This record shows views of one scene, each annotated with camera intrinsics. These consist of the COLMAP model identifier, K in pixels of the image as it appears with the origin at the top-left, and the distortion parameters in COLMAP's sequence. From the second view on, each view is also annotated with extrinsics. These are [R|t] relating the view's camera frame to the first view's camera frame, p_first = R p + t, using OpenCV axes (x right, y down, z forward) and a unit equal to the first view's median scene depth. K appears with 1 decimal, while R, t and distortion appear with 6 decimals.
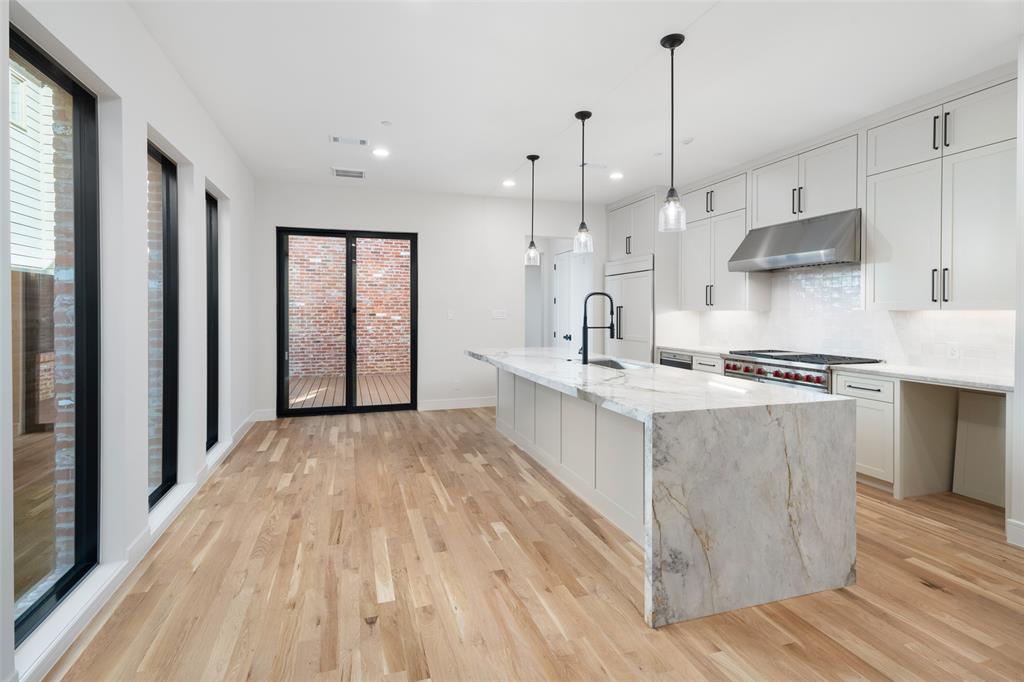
lens RADIAL K [[498.9, 0, 510.6], [0, 498.9, 311.5], [0, 0, 1]] dist [0.012132, -0.000313]
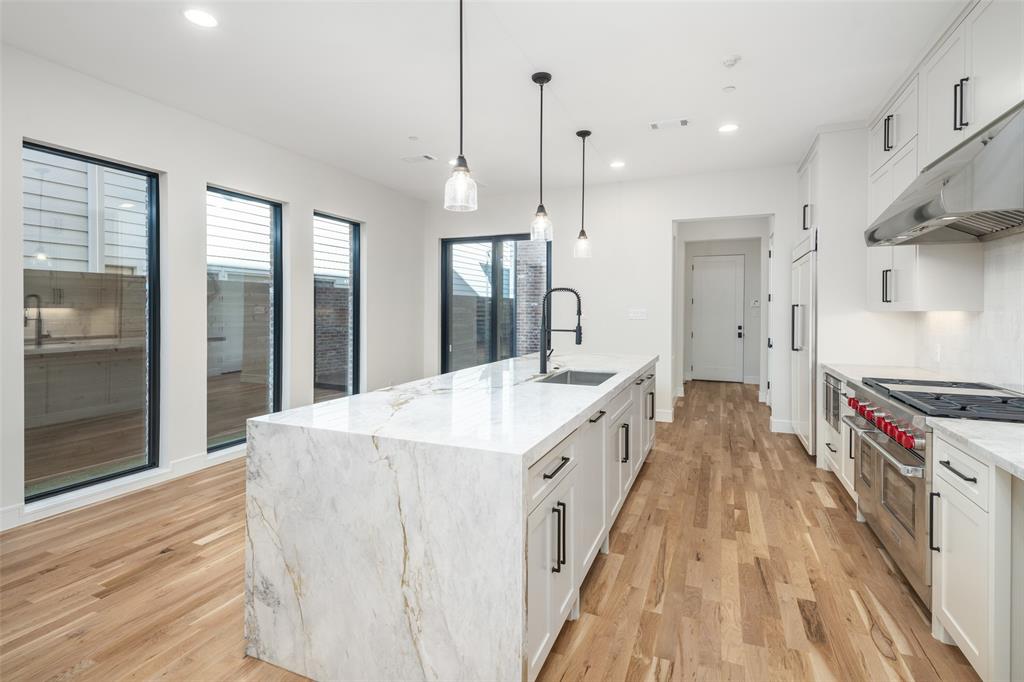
lens RADIAL K [[498.9, 0, 510.6], [0, 498.9, 311.5], [0, 0, 1]] dist [0.012132, -0.000313]
pose [[0.755366, 0.005019, -0.655284, 1.129321], [-0.005110, 0.999985, 0.001768, 0.000265], [0.655283, 0.002013, 0.755381, 0.561464]]
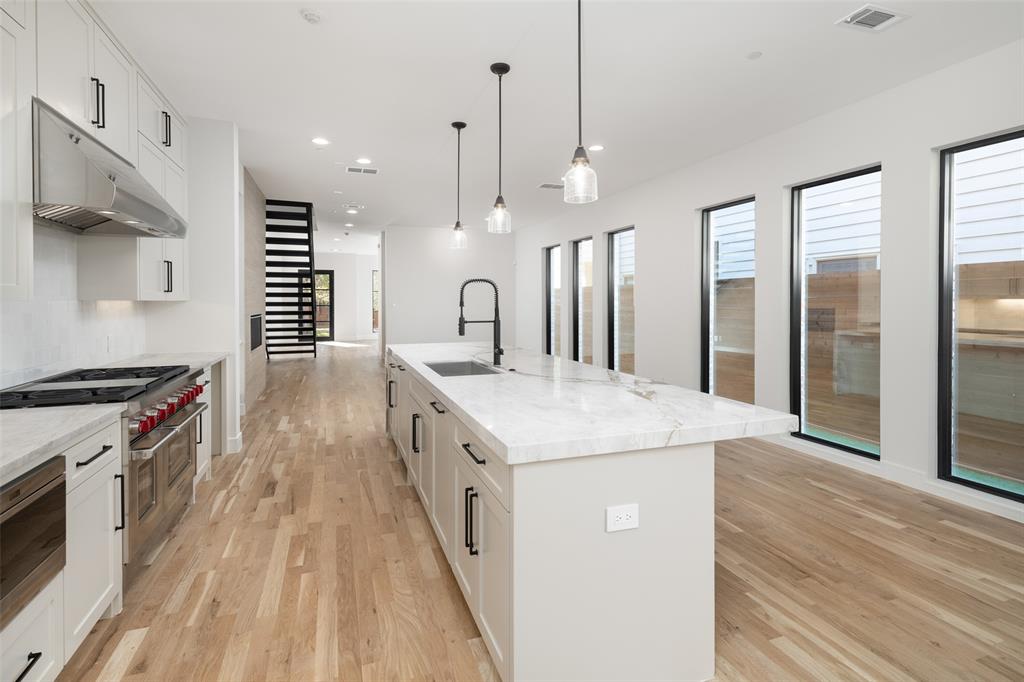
lens RADIAL K [[512.6, 0, 518.5], [0, 512.6, 304.8], [0, 0, 1]] dist [0.003654, -0.000238]
pose [[-0.999513, -0.003667, -0.030978, 0.240332], [-0.004040, 0.999920, 0.011989, -0.011079], [0.030931, 0.012108, -0.999448, 3.202125]]
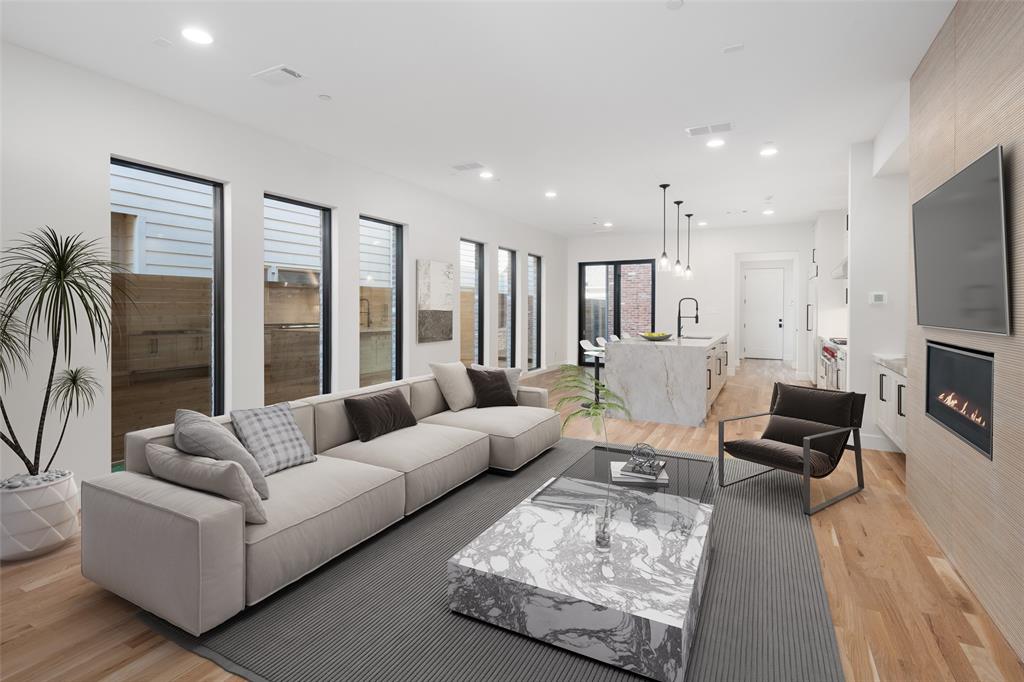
lens RADIAL K [[500.7, 0, 498.7], [0, 500.7, 312.2], [0, 0, 1]] dist [0.010638, -0.000015]
pose [[0.689341, 0.006034, -0.724412, 1.768332], [-0.001866, 0.999977, 0.006553, 0.006593], [0.724434, -0.003166, 0.689336, -1.301531]]
